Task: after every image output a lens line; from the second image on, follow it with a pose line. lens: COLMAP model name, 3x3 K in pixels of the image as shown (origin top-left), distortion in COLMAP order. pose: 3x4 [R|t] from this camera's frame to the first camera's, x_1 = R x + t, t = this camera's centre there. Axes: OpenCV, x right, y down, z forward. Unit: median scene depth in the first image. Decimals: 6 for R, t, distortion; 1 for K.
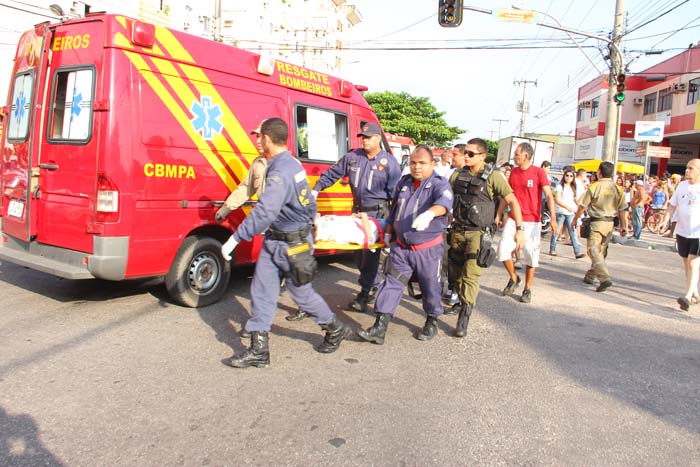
lens RADIAL K [[588.8, 0, 350.0], [0, 588.8, 233.5], [0, 0, 1]] dist [-0.164425, 0.120042]
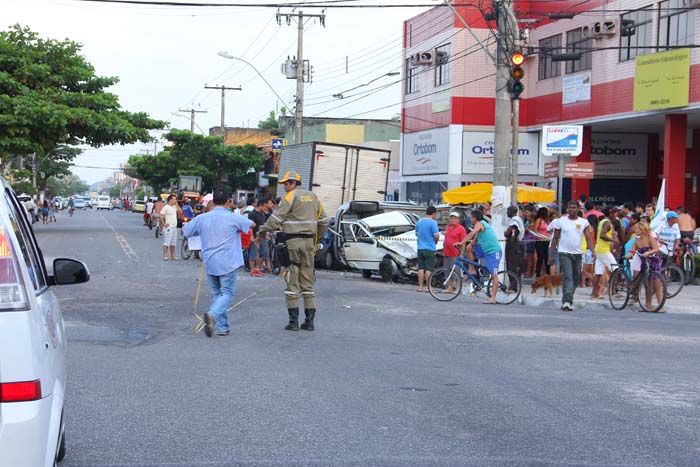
lens RADIAL K [[1554.9, 0, 350.0], [0, 1554.9, 233.5], [0, 0, 1]] dist [0.362678, 0.540415]
pose [[0.936225, -0.043201, 0.348737, -0.122227], [0.074456, 0.994269, -0.076719, 0.018235], [-0.343424, 0.097792, 0.934075, -0.217356]]
